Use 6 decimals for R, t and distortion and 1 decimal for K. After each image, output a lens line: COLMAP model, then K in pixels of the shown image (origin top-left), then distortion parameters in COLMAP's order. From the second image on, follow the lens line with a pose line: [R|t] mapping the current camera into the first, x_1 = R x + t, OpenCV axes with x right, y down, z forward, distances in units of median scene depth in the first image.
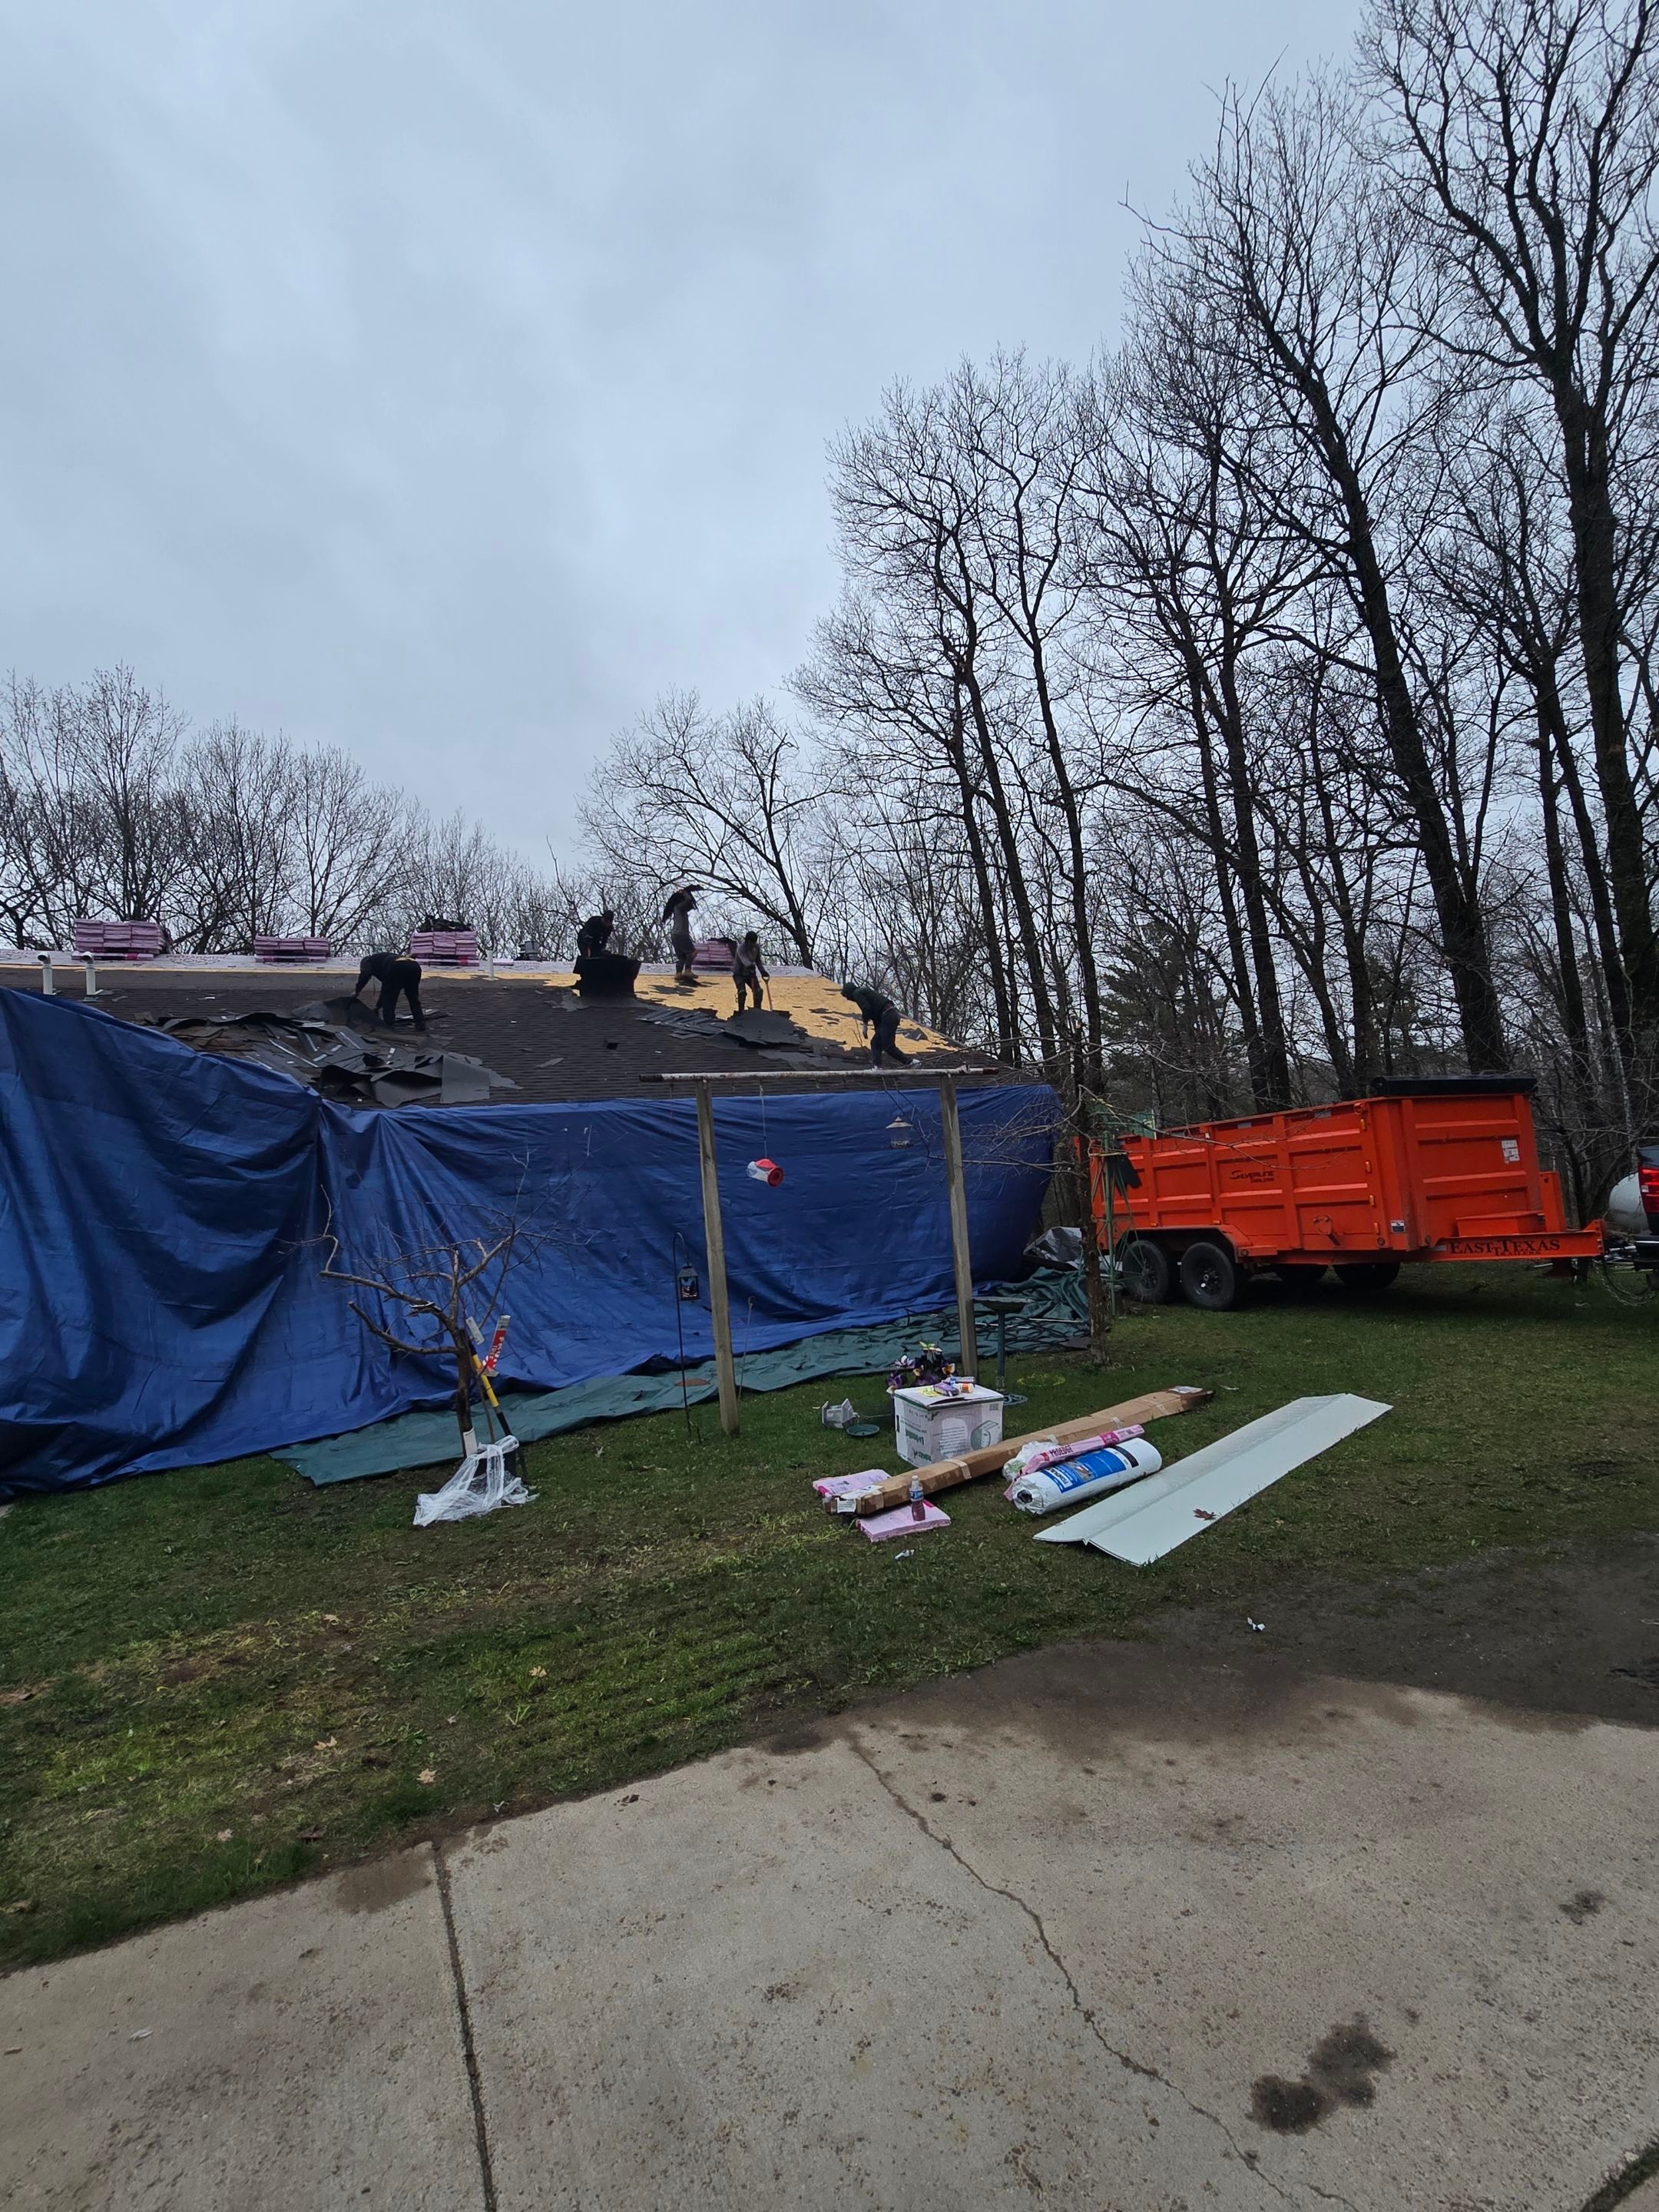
lens RADIAL K [[975.8, 0, 815.4], [0, 975.8, 1102.1], [0, 0, 1]] dist [-0.002729, -0.000336]
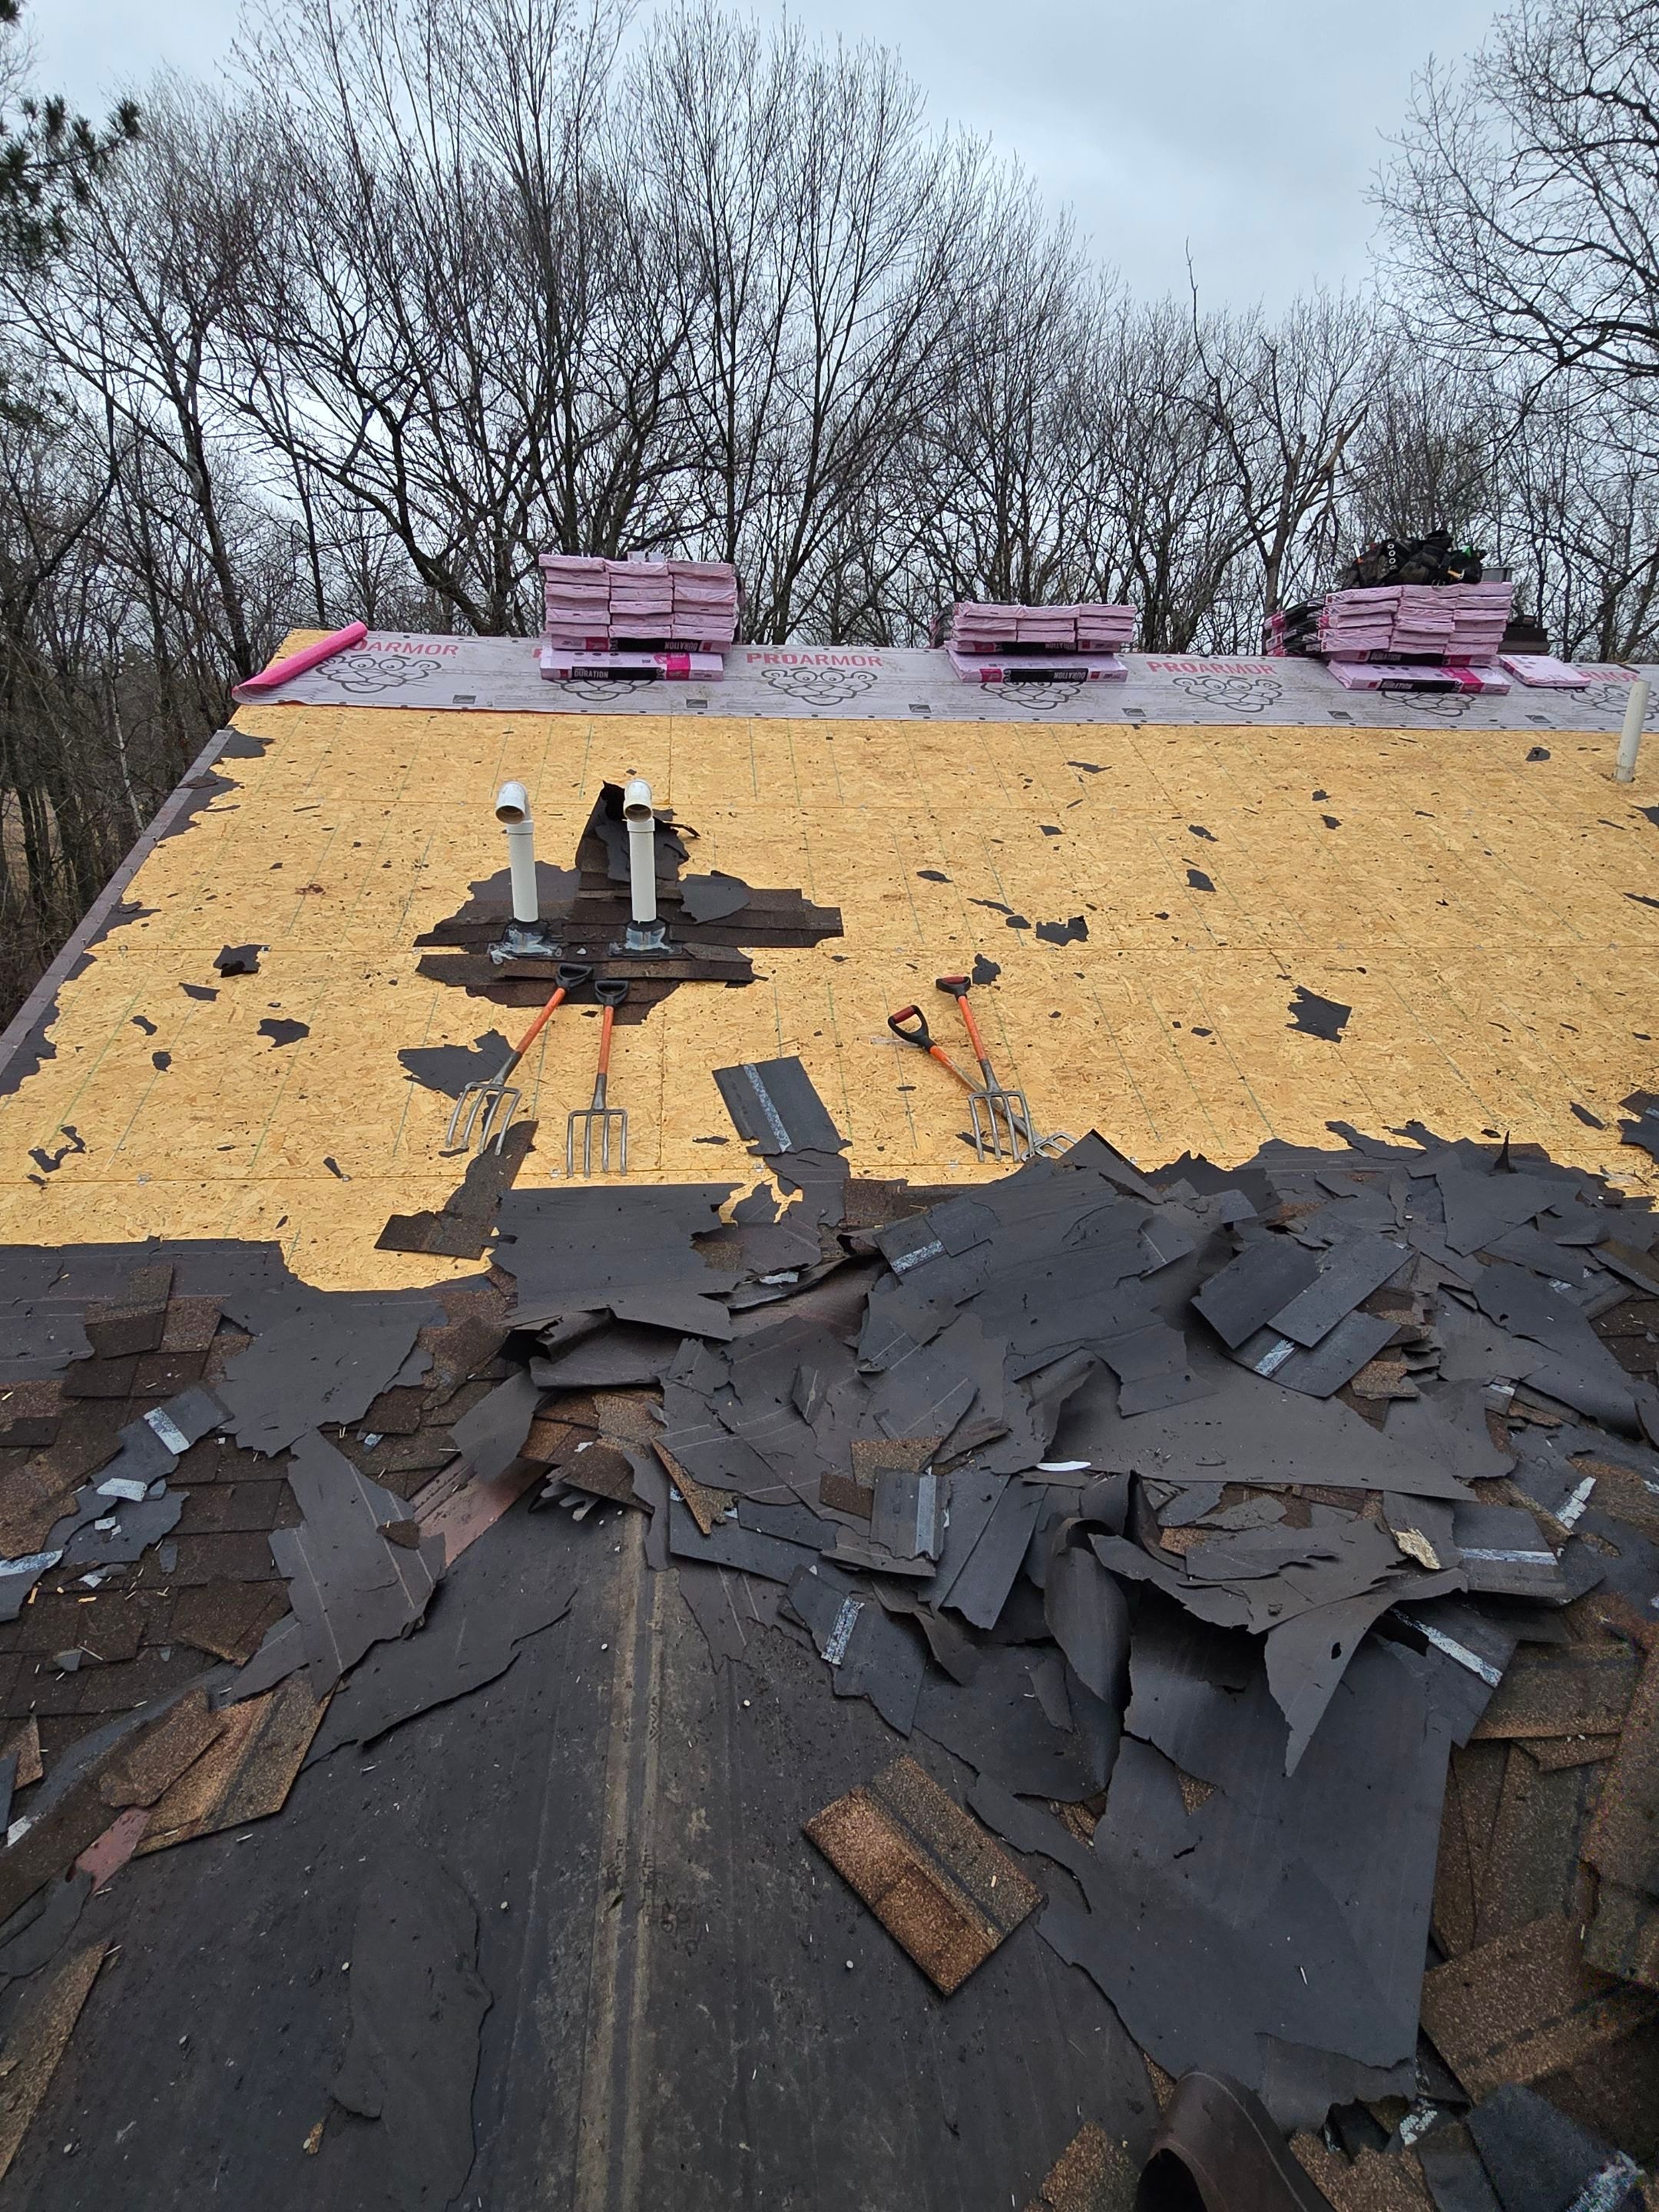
lens RADIAL K [[1238.2, 0, 834.9], [0, 1238.2, 1116.8], [0, 0, 1]] dist [-0.013875, 0.000141]
pose [[0.932686, 0.190927, -0.306013, -0.588837], [-0.070367, 0.928426, 0.364792, -0.207927], [0.353759, -0.318703, 0.879365, 0.697555]]
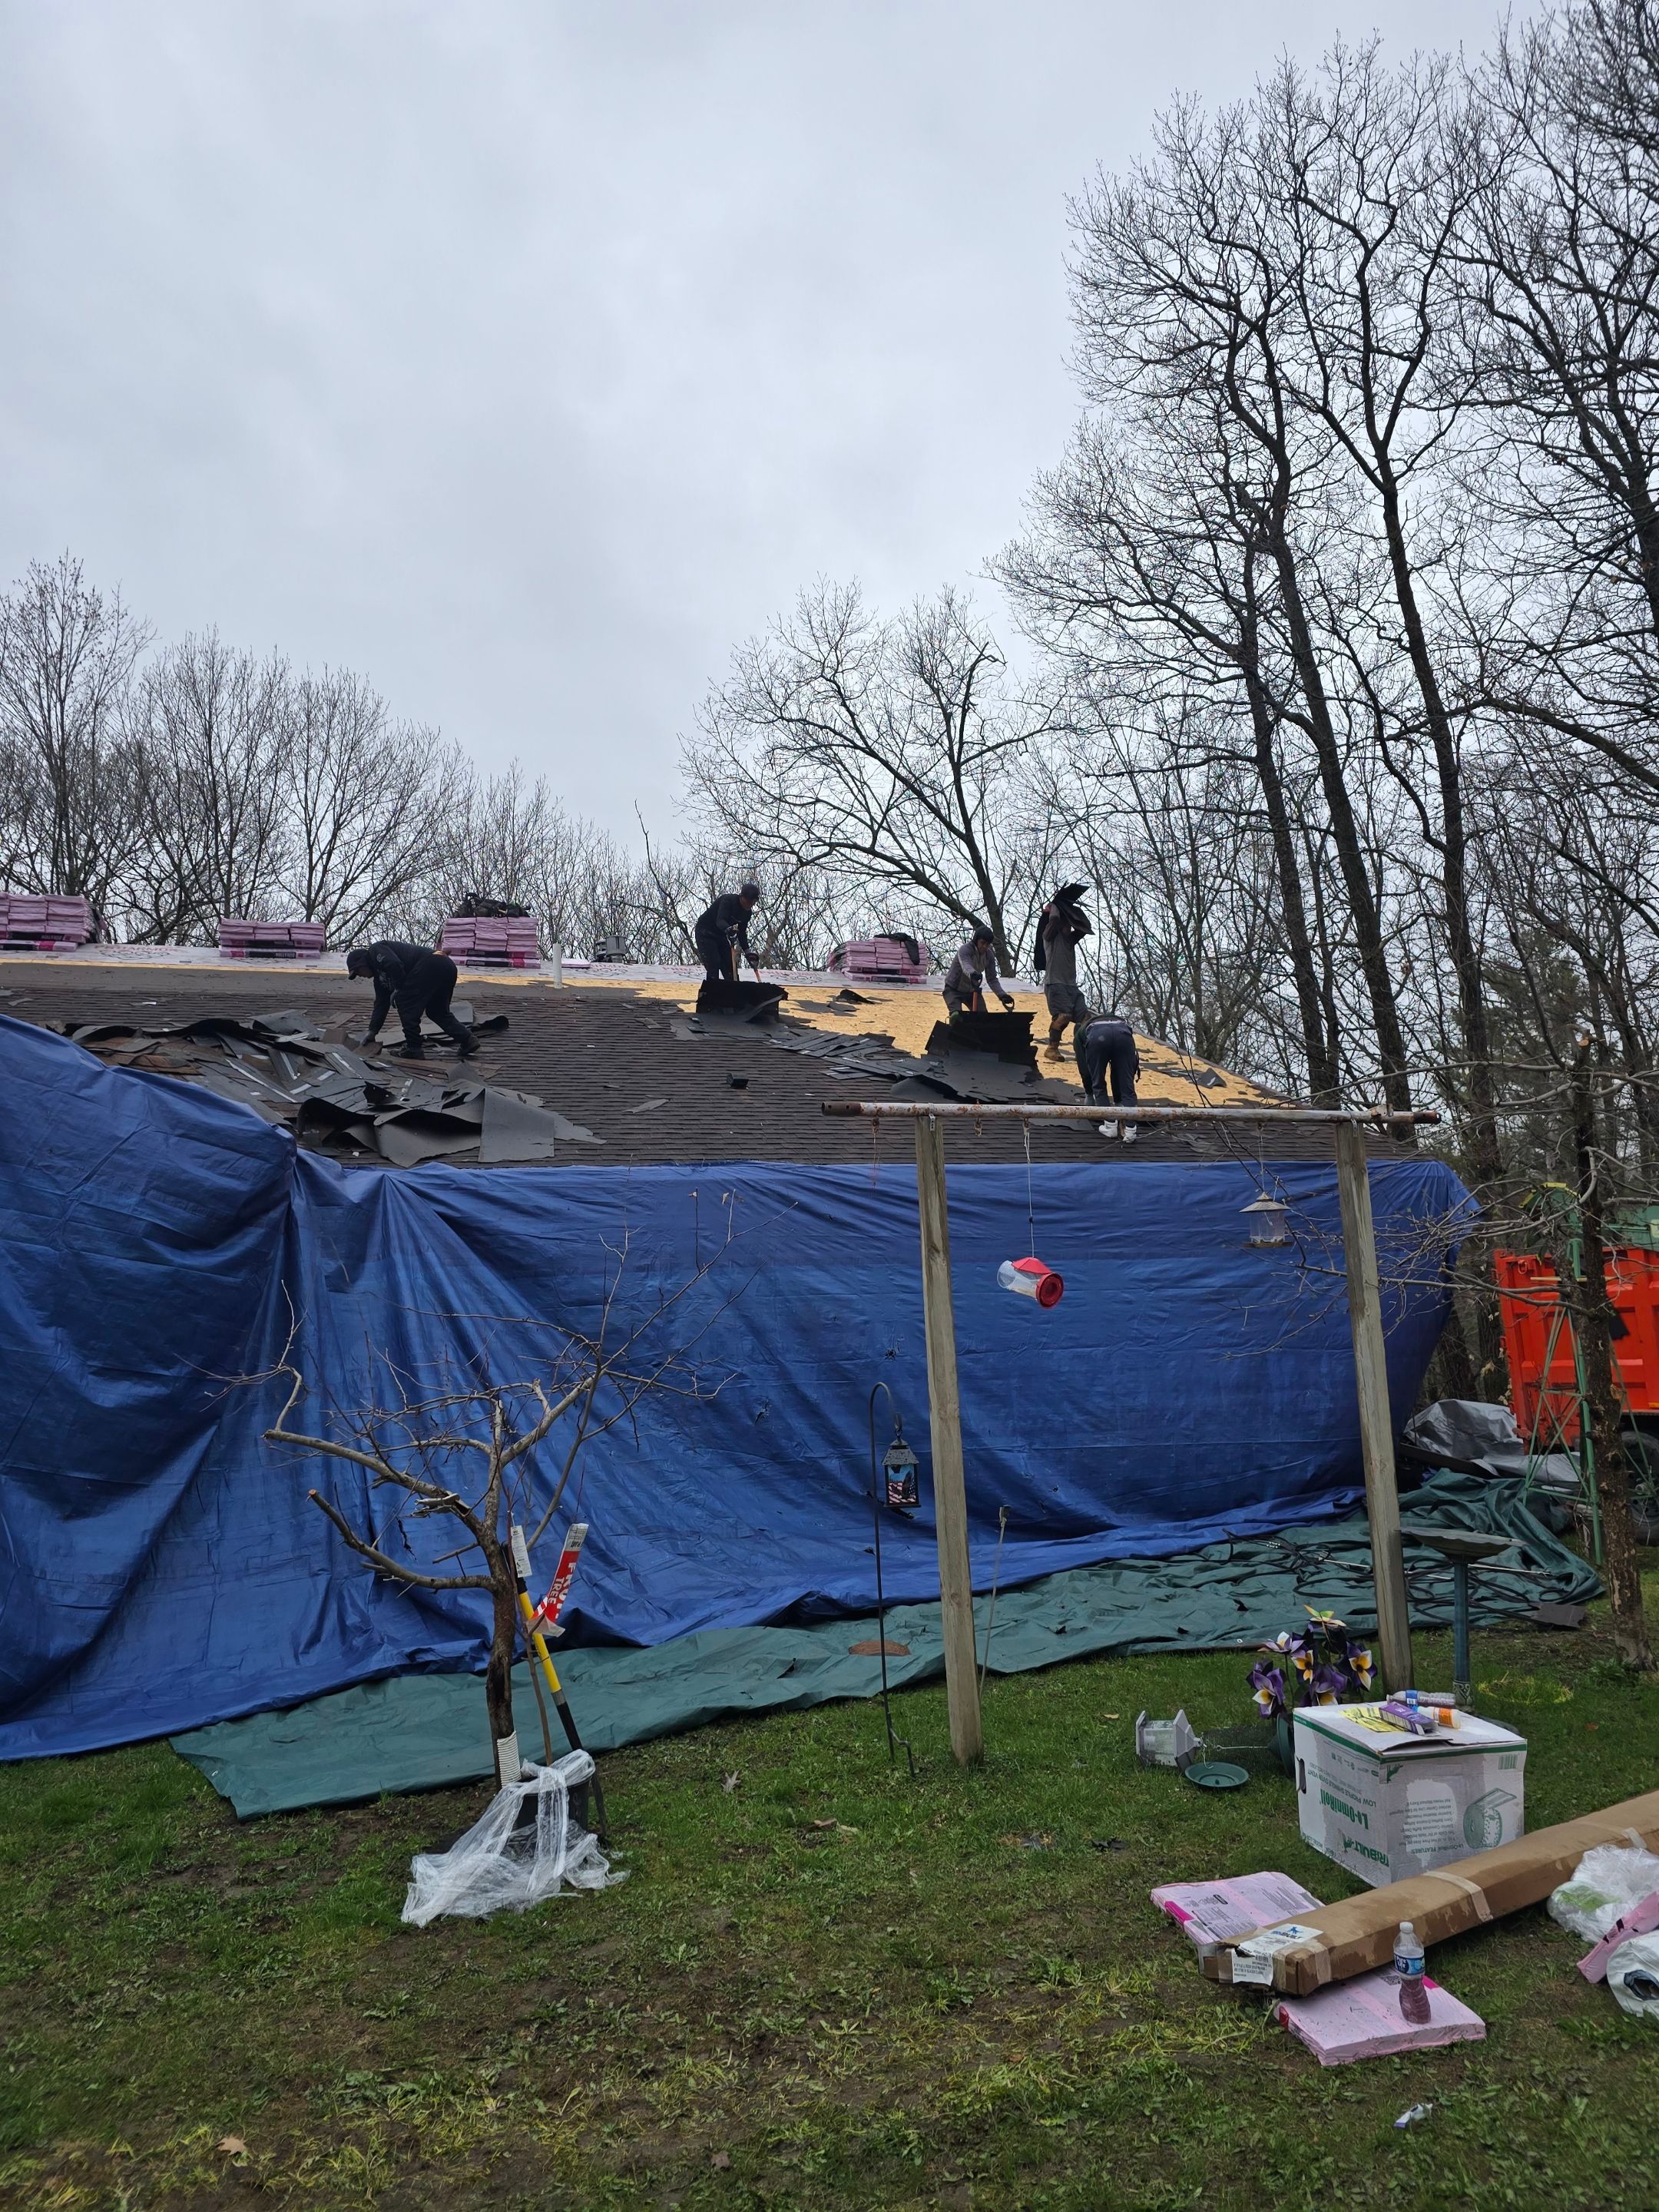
lens RADIAL K [[1416.7, 0, 840.4], [0, 1416.7, 1098.5], [0, 0, 1]] dist [0.046721, -0.031255]
pose [[0.993307, 0.017830, -0.114116, -0.037908], [-0.025354, 0.997575, -0.064819, 0.011645], [0.112684, 0.067279, 0.991351, 0.089436]]
